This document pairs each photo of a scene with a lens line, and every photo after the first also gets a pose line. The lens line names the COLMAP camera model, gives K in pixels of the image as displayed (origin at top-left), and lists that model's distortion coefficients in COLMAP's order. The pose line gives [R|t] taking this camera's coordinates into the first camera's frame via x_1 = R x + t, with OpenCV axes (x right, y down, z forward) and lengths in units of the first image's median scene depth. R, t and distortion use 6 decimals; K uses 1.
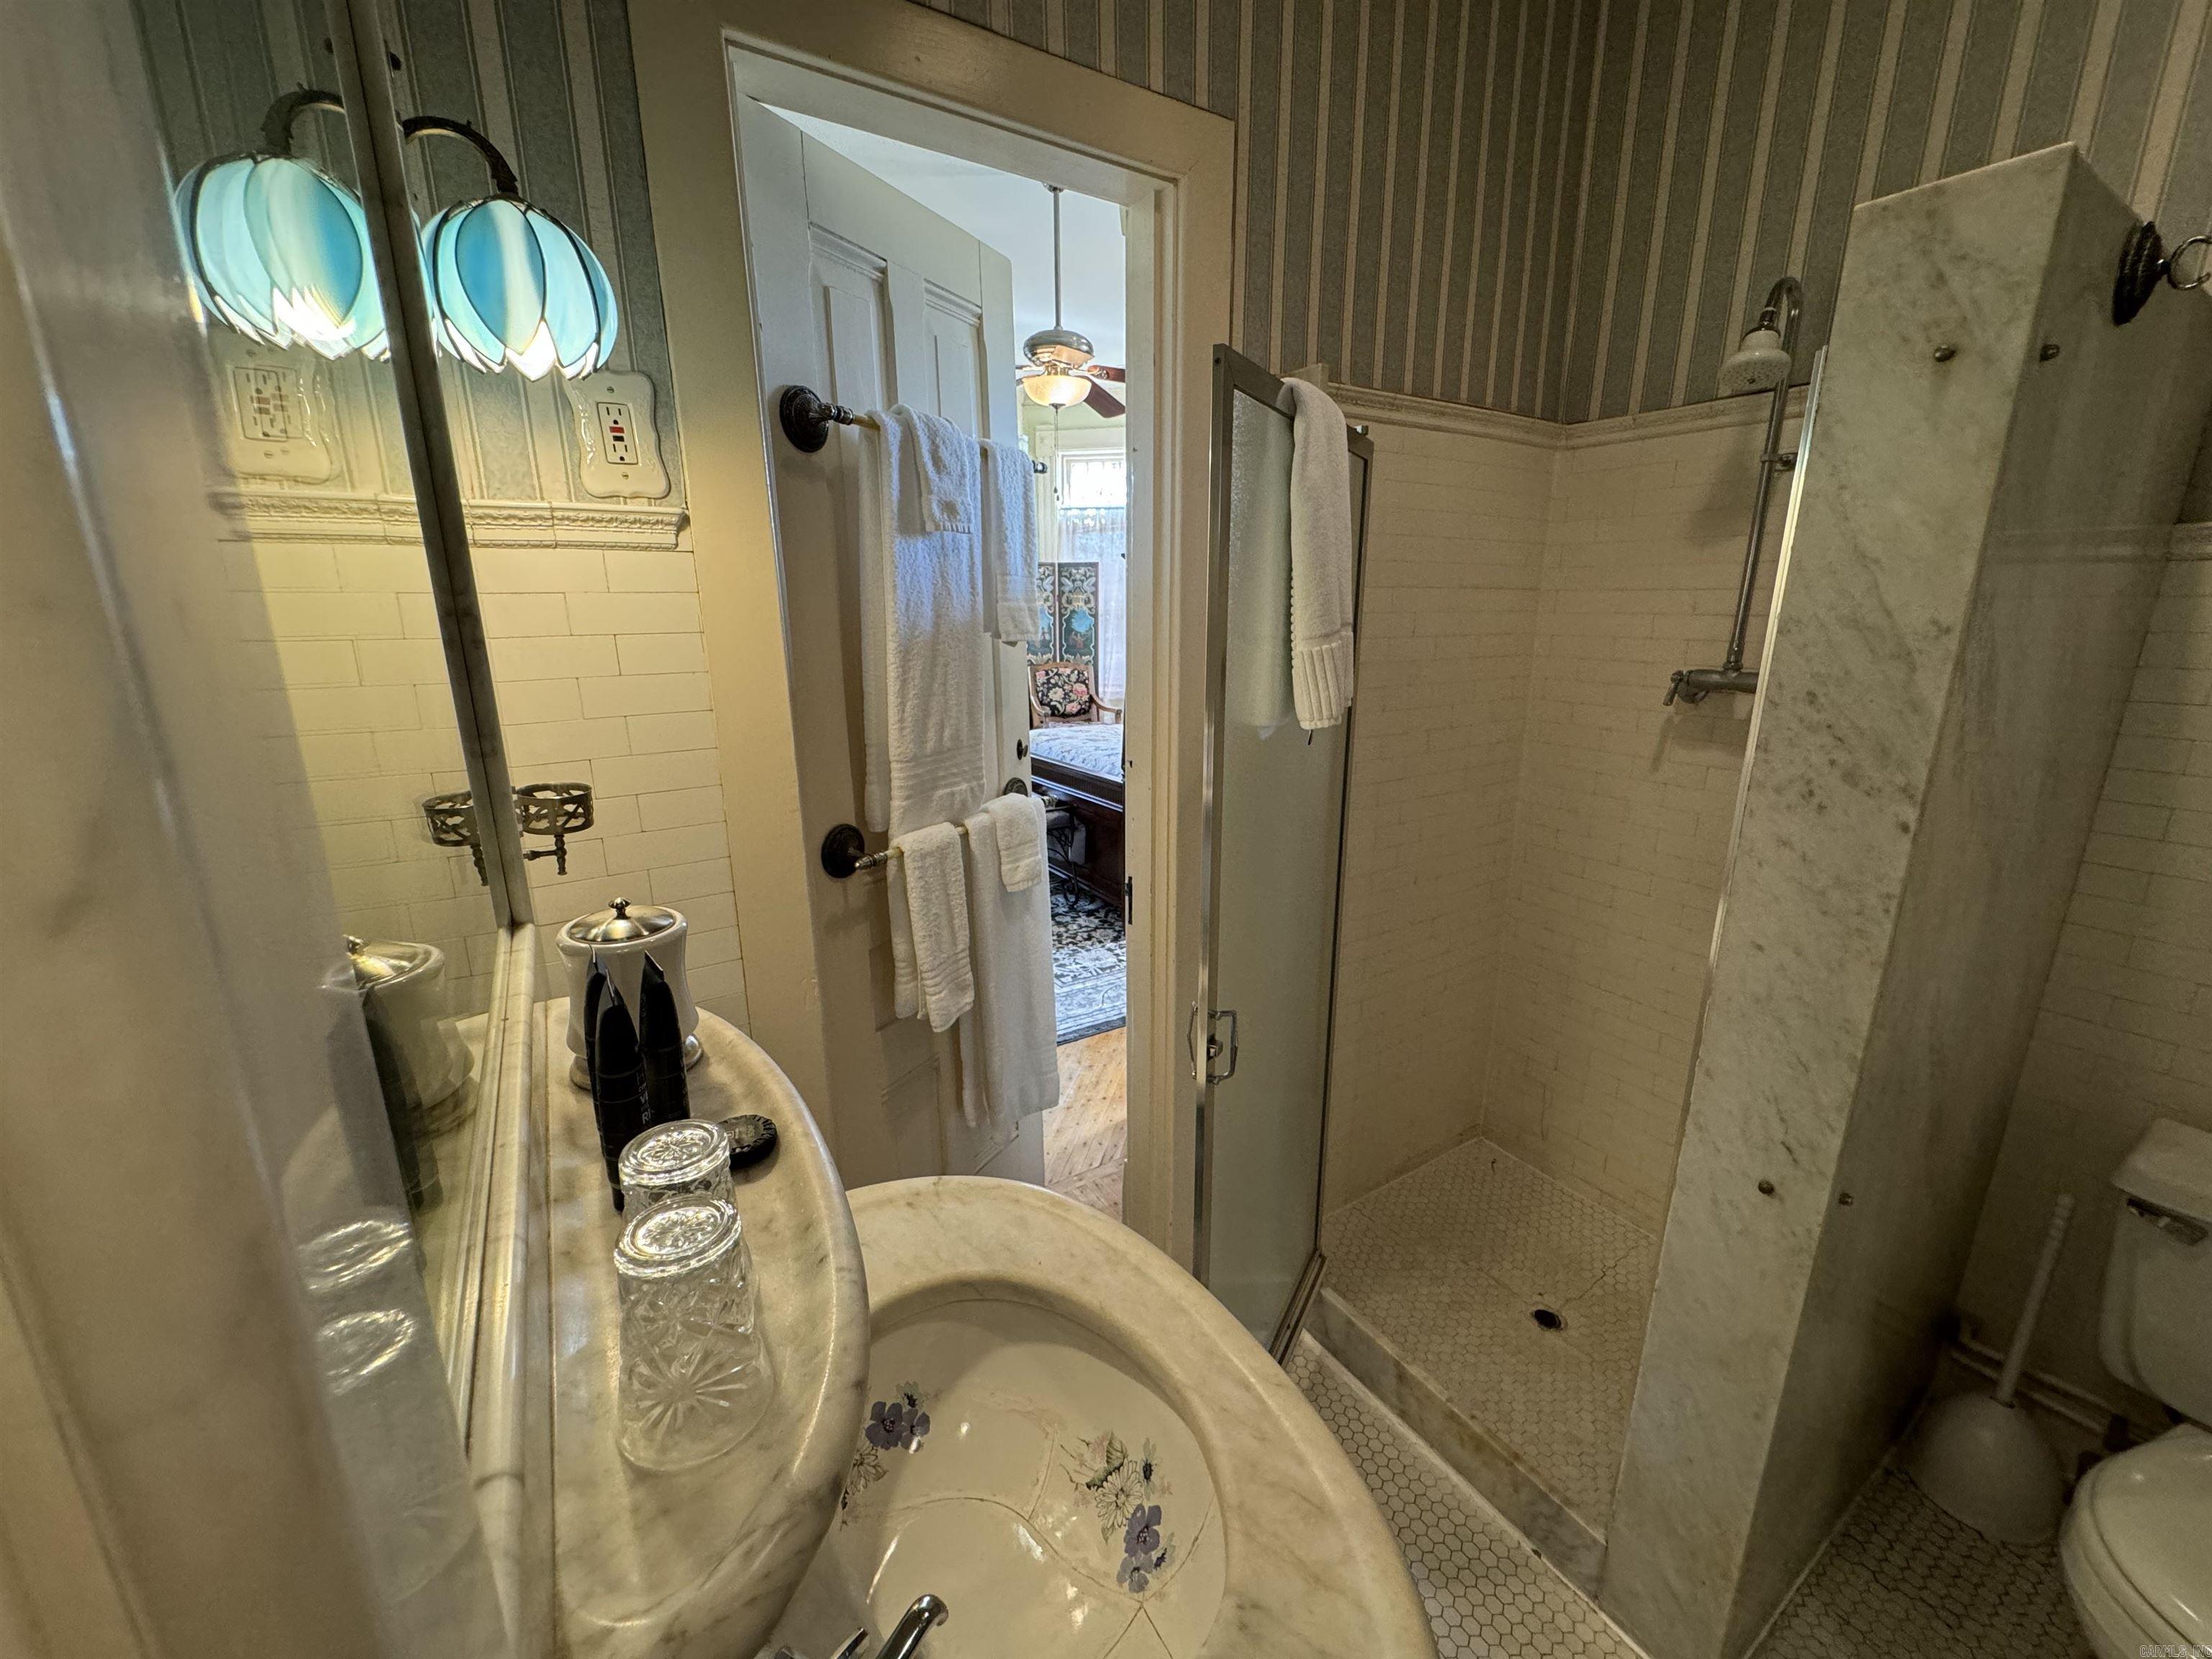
lens RADIAL K [[885.6, 0, 1103.8], [0, 885.6, 829.4], [0, 0, 1]] dist [-0.003517, 0.000220]
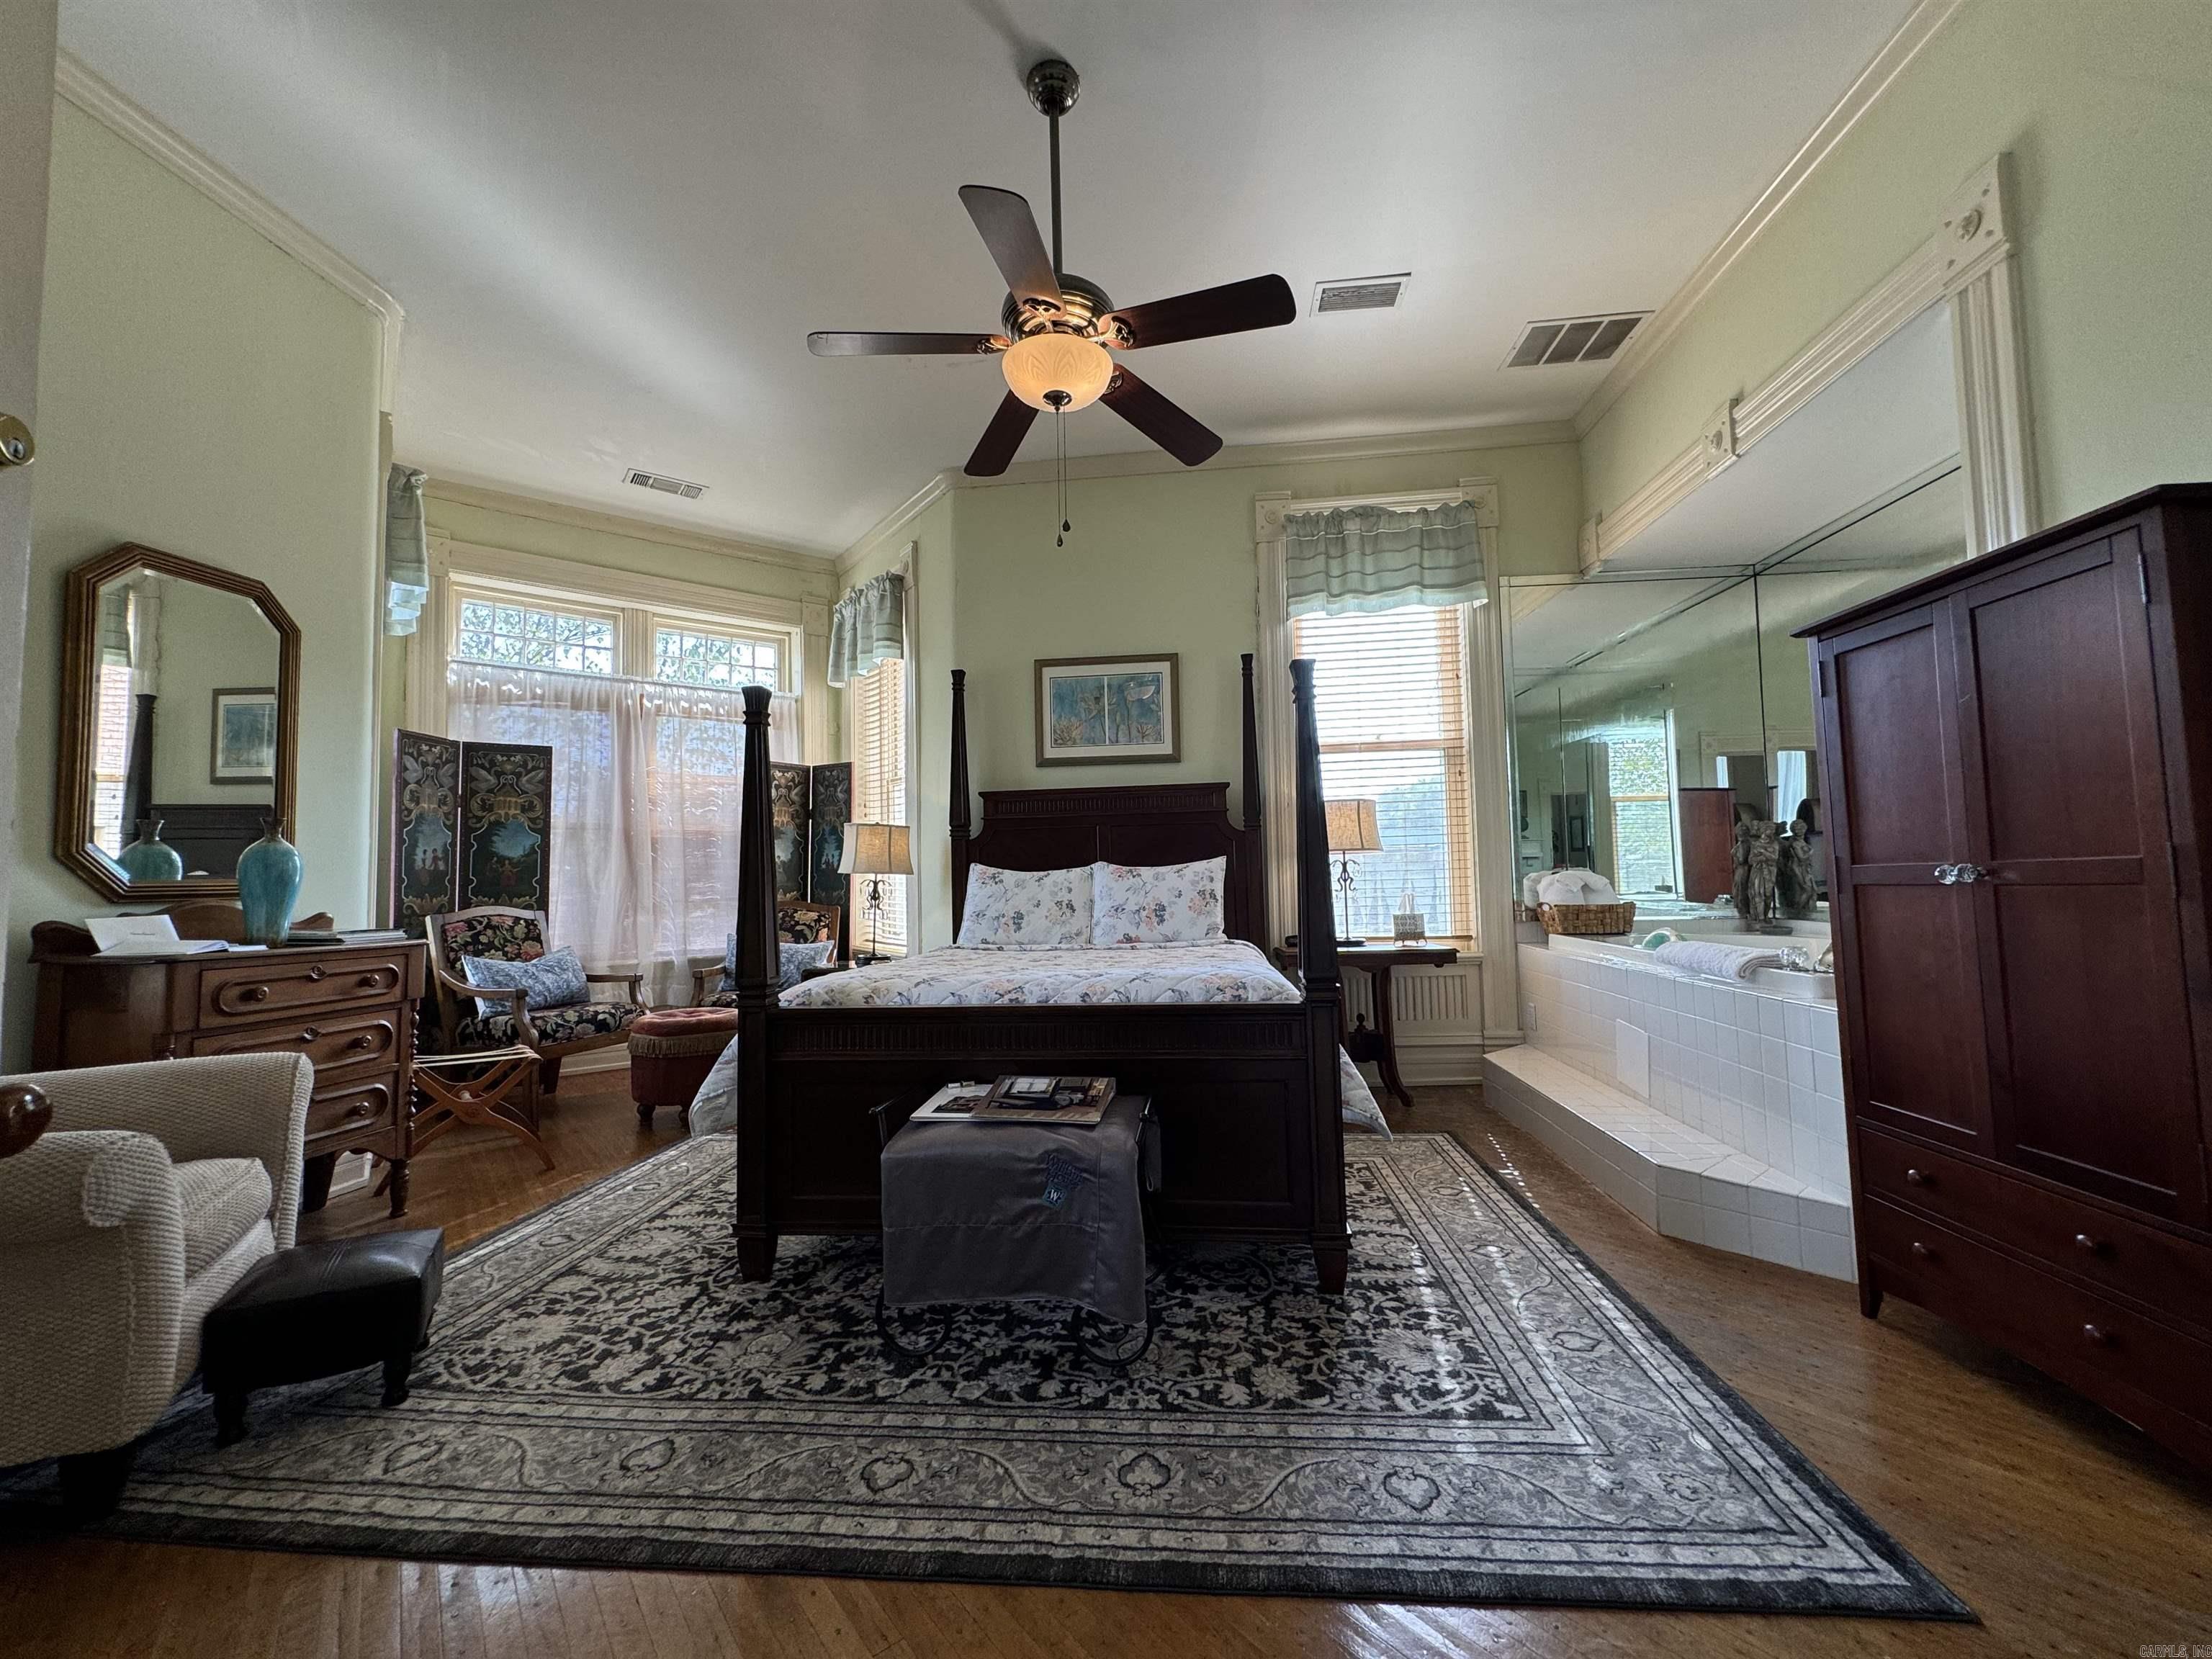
lens RADIAL K [[885.6, 0, 1103.3], [0, 885.6, 832.7], [0, 0, 1]] dist [-0.003517, 0.000220]
pose [[0.628663, 0.035595, 0.776863, -0.239264], [0.212317, 0.953146, -0.215486, -0.027745], [-0.748134, 0.300409, 0.591650, 0.353259]]
